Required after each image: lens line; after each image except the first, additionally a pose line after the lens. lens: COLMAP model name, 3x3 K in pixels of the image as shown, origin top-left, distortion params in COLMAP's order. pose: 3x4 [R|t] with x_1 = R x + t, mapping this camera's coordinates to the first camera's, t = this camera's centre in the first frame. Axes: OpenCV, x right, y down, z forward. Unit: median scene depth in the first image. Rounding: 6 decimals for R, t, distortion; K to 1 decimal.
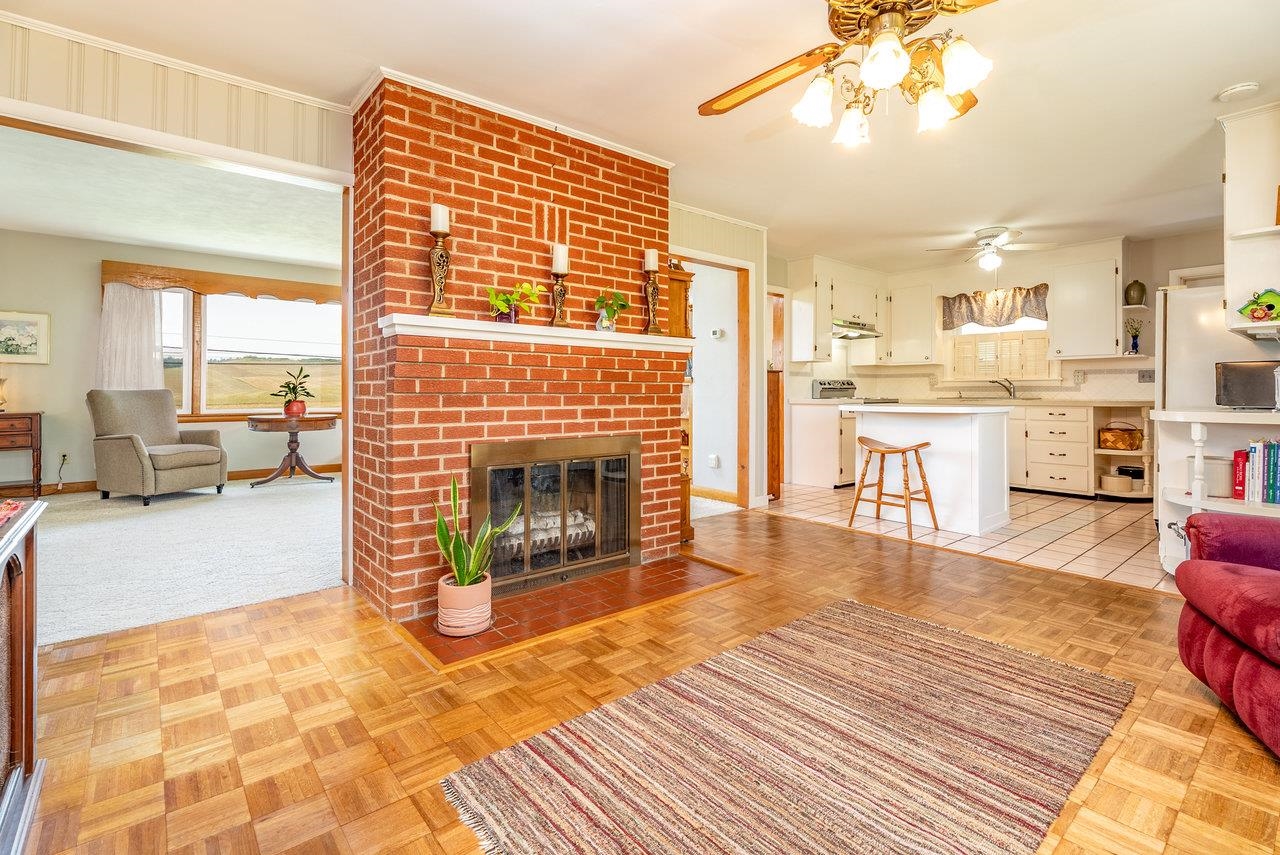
lens RADIAL K [[585.5, 0, 641.4], [0, 585.5, 385.7], [0, 0, 1]] dist [0.002274, -0.000070]
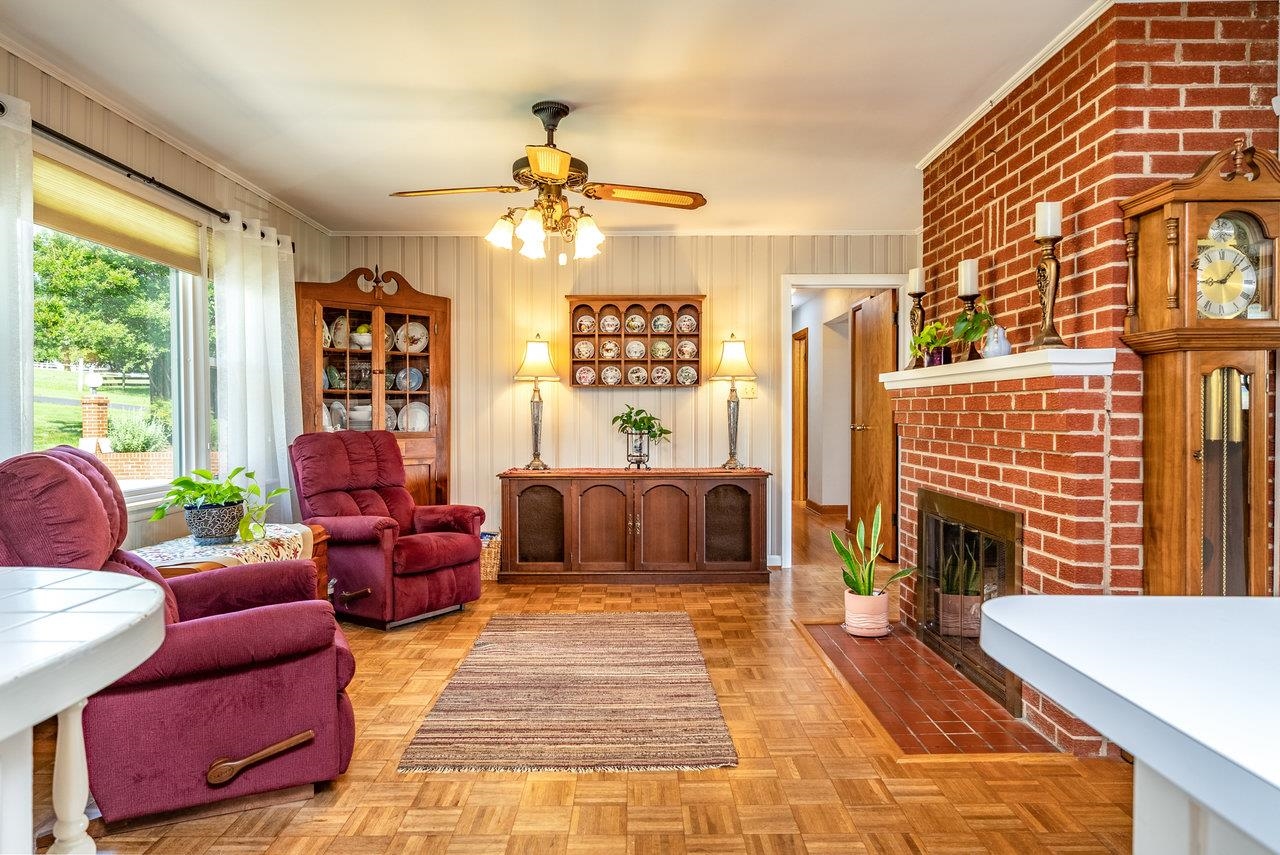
lens RADIAL K [[806.1, 0, 640.0], [0, 806.1, 427.5], [0, 0, 1]] dist [-0.041574, 0.041553]
pose [[-0.637999, 0.014063, -0.769909, 1.061678], [0.009669, 0.999901, 0.010252, -0.024960], [0.769977, -0.000903, -0.638071, 1.428901]]
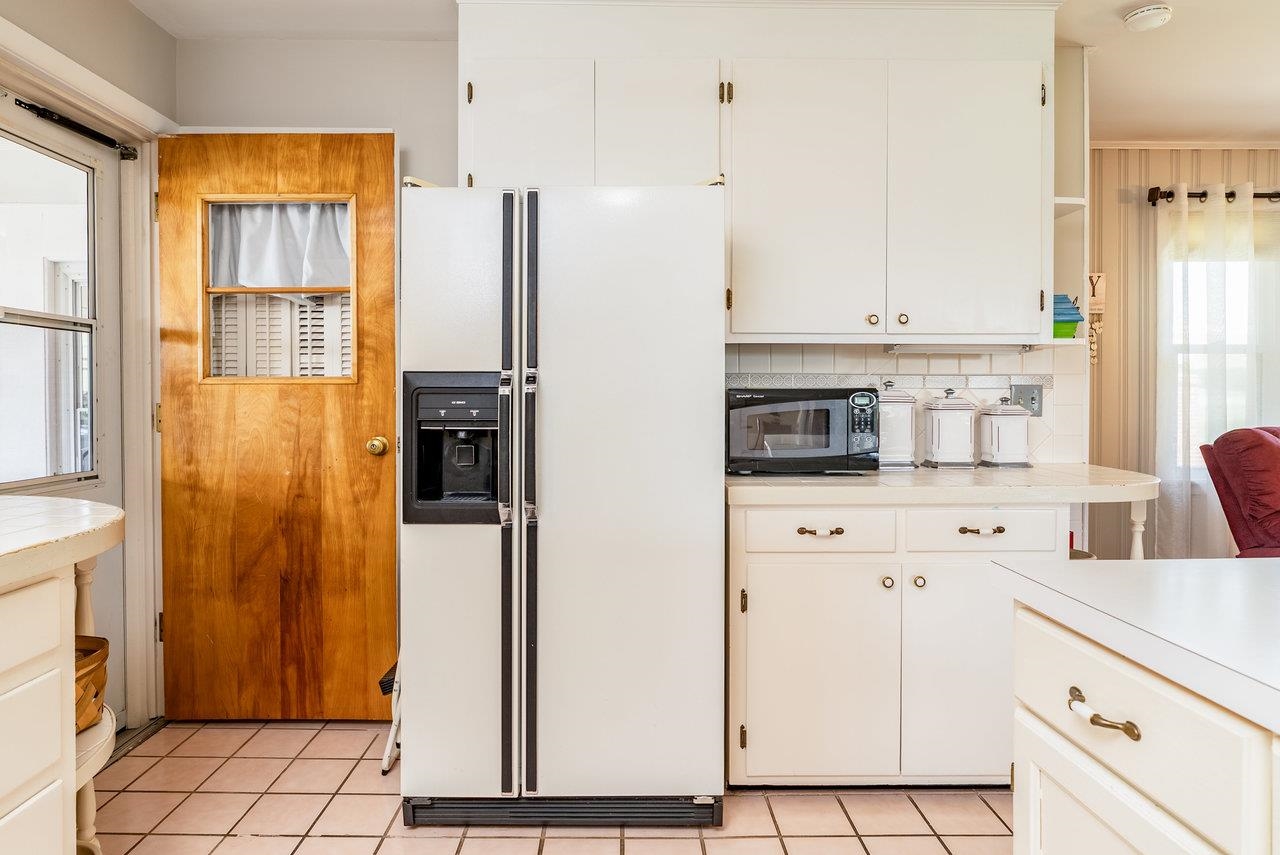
lens RADIAL K [[753.2, 0, 624.0], [0, 753.2, 402.7], [0, 0, 1]] dist [-0.028158, 0.024421]
pose [[-0.771622, -0.007257, 0.636040, 0.869686], [-0.006546, 0.999973, 0.003468, -0.032151], [-0.636048, -0.001487, -0.771648, 1.975166]]
